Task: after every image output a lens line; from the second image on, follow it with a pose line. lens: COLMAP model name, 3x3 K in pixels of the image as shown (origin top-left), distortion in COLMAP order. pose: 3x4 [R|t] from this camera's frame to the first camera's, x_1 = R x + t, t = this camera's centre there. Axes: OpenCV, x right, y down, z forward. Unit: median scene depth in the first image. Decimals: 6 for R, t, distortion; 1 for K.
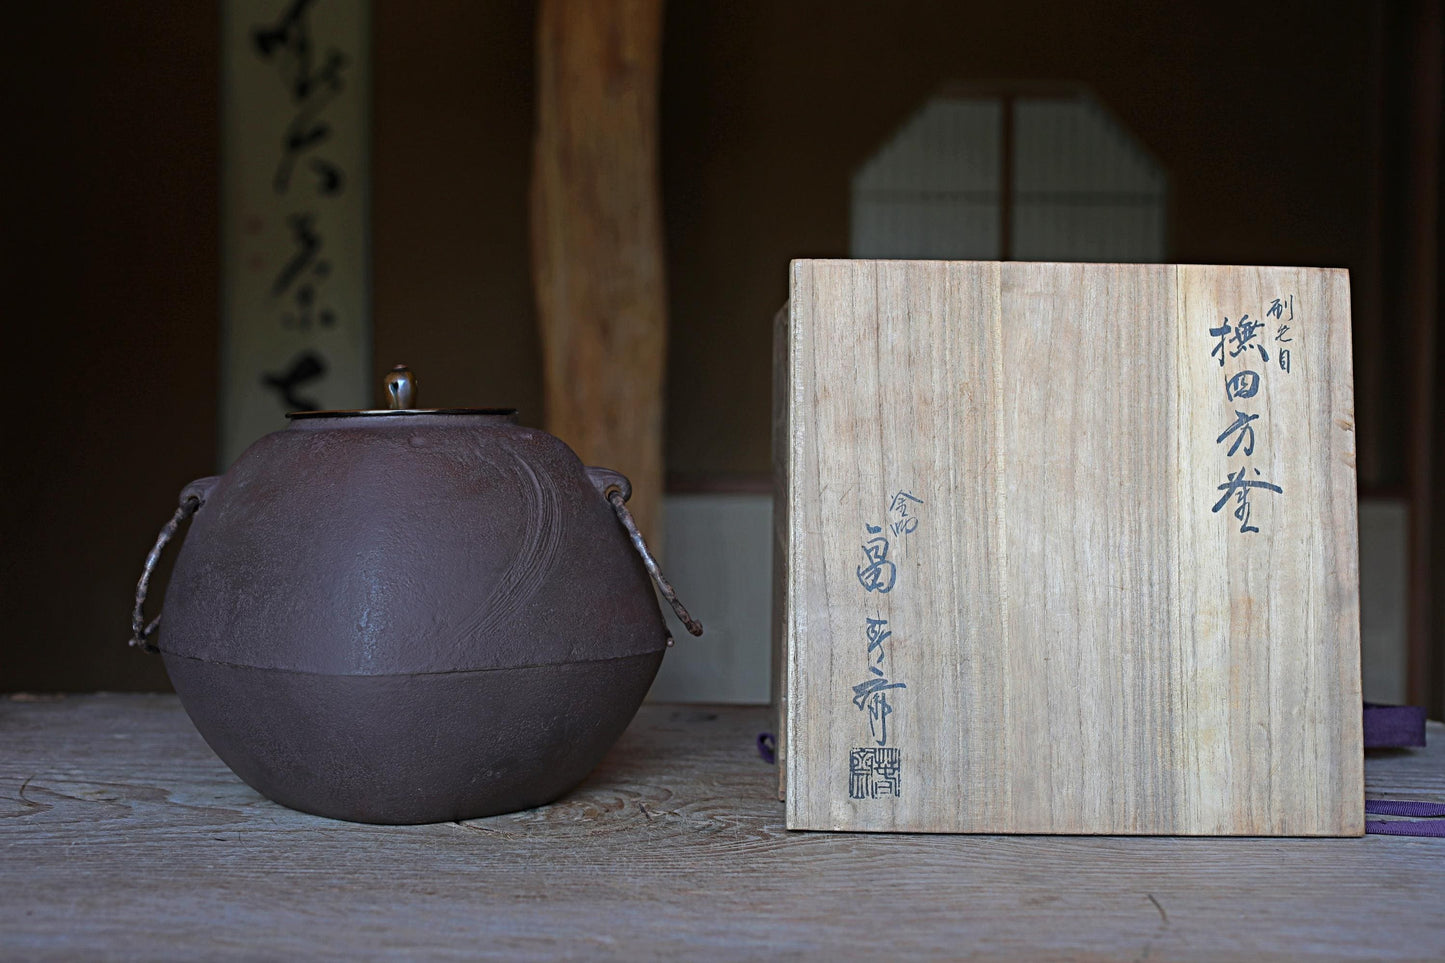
lens RADIAL K [[2417.8, 0, 725.1], [0, 2417.8, 479.2], [0, 0, 1]] dist [-0.026847, 0.282207]
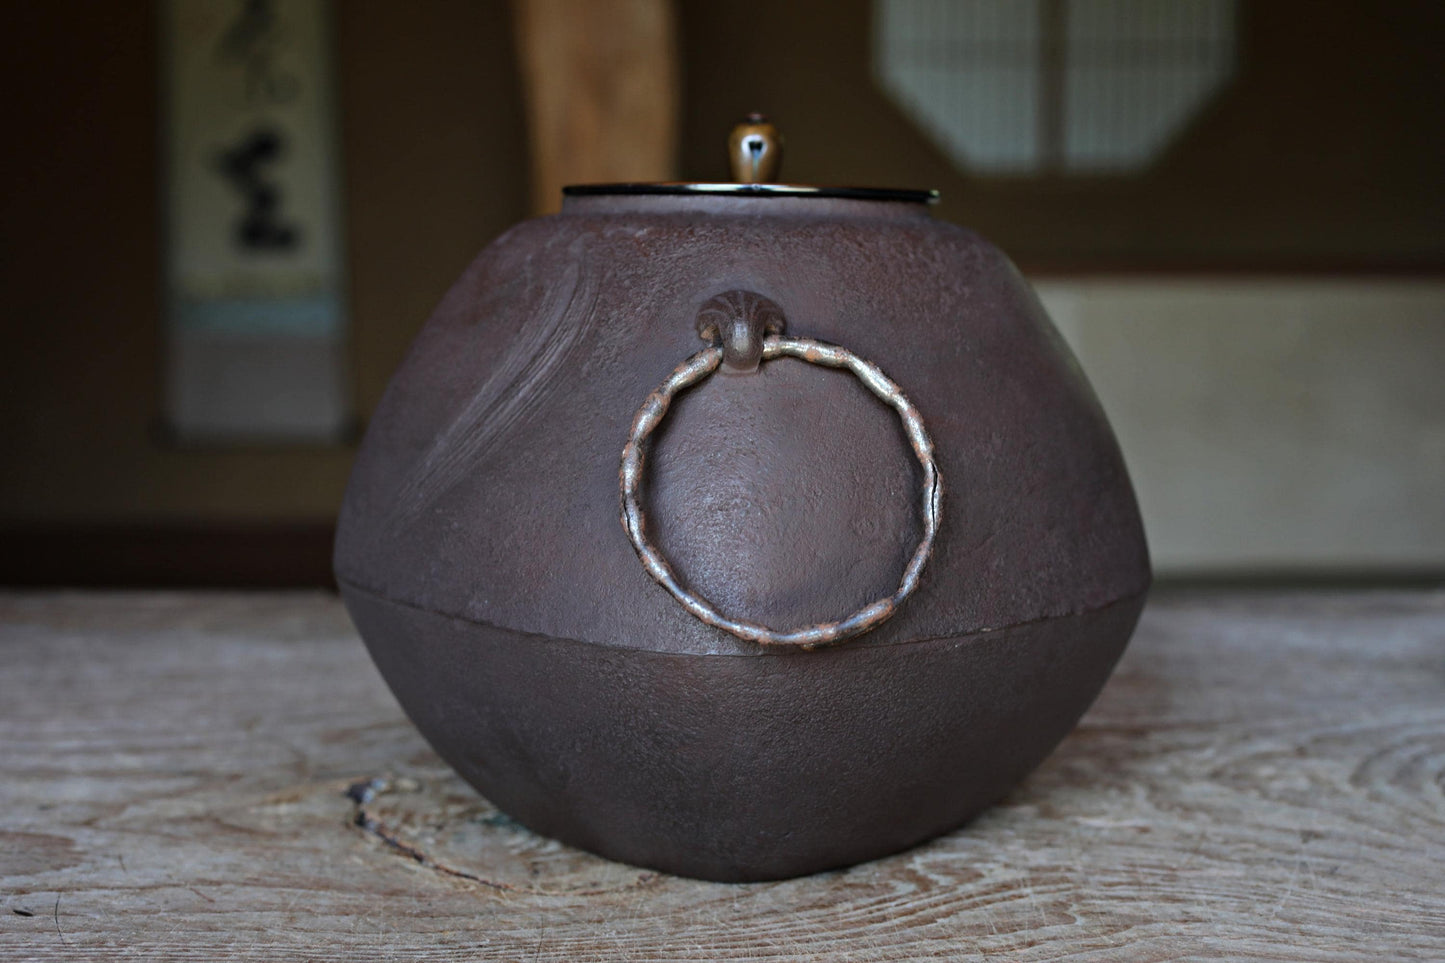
lens RADIAL K [[2362.5, 0, 726.0], [0, 2362.5, 480.7], [0, 0, 1]] dist [-0.030858, 0.311762]
pose [[0.999880, -0.014256, 0.006039, -0.036544], [0.013624, 0.995458, 0.094226, -0.011171], [-0.007355, -0.094132, 0.995533, 0.429208]]
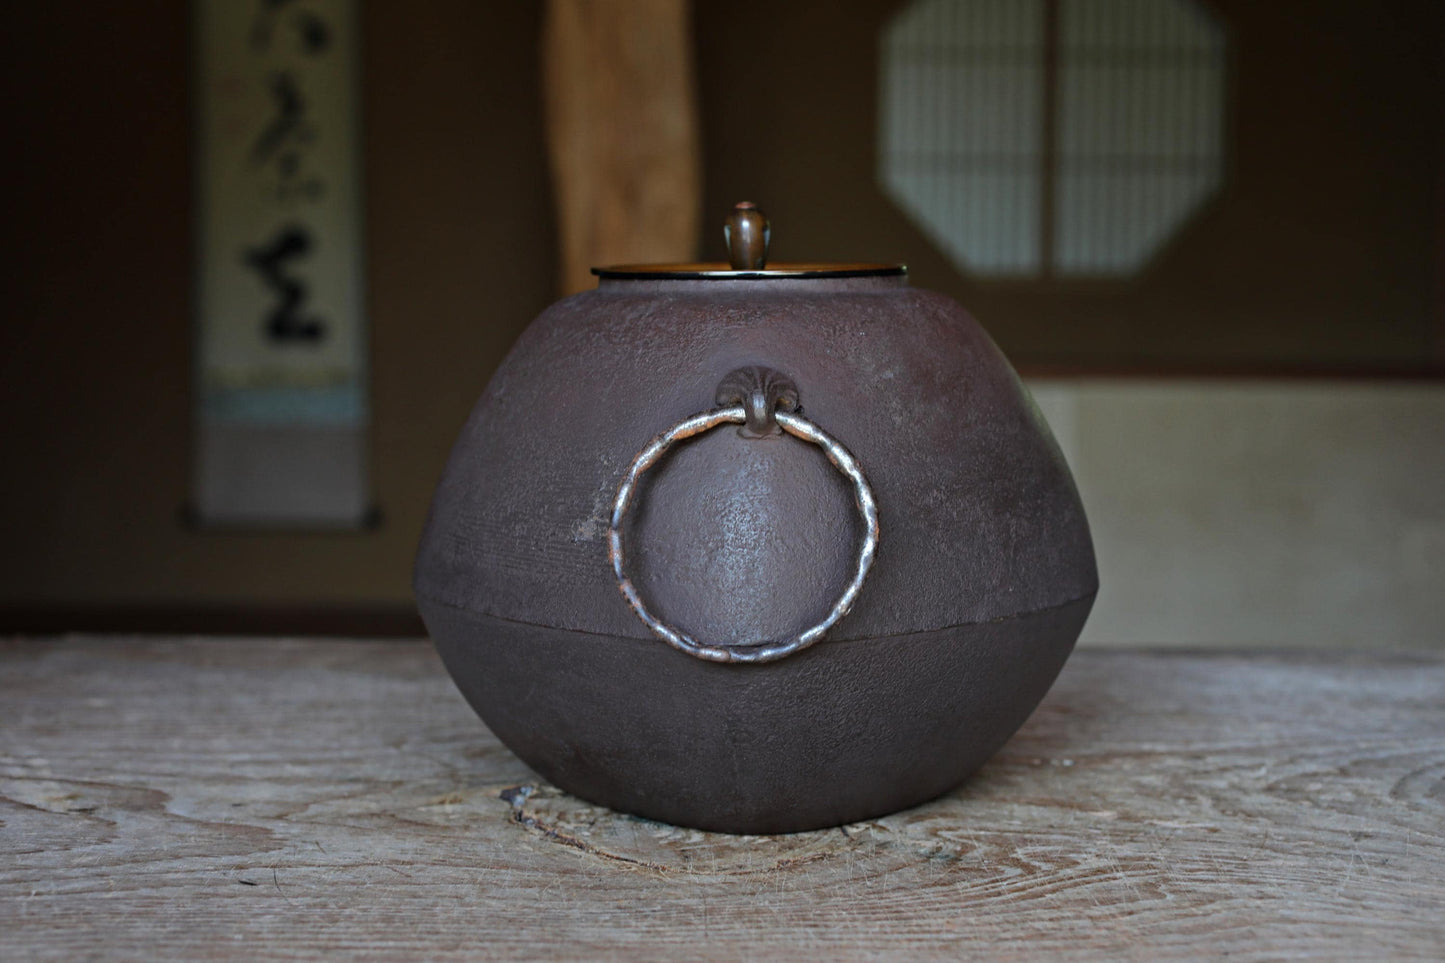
lens RADIAL K [[2351.8, 0, 716.8], [0, 2351.8, 480.2], [0, 0, 1]] dist [-0.033894, 0.316068]
pose [[0.999859, -0.003993, 0.016331, -0.086881], [0.003192, 0.998804, 0.048784, 0.002111], [-0.016506, -0.048725, 0.998676, 0.338864]]
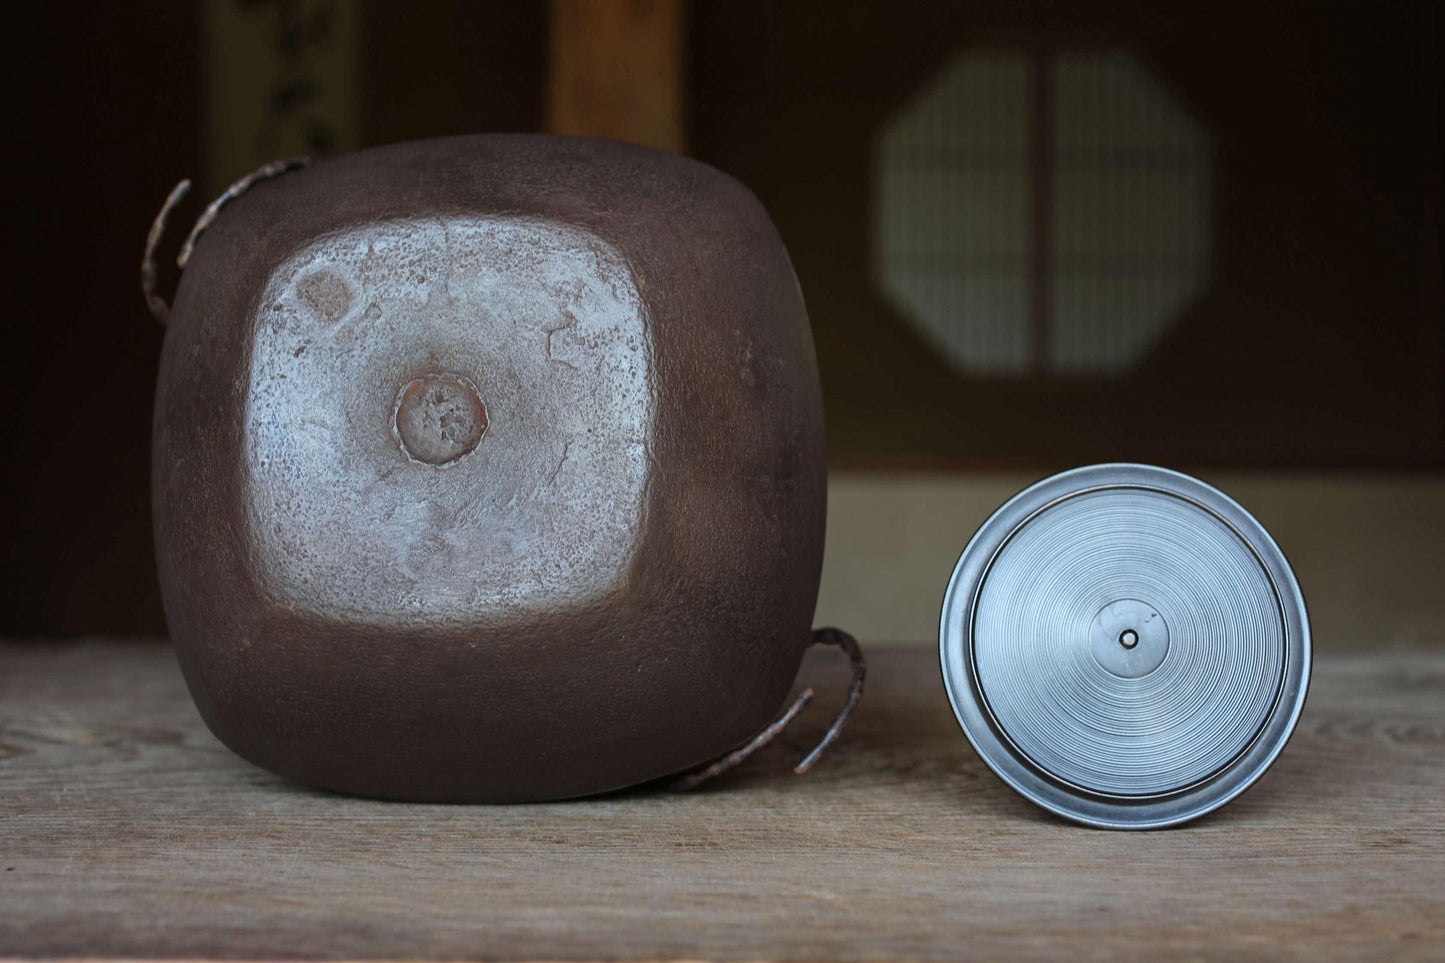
lens RADIAL K [[2390.8, 0, 717.2], [0, 2390.8, 480.9], [0, 0, 1]] dist [-0.009127, 0.099015]
pose [[0.999880, -0.007998, 0.013269, -0.075749], [0.008171, 0.999881, -0.013053, 0.065997], [-0.013163, 0.013160, 0.999827, 0.251285]]
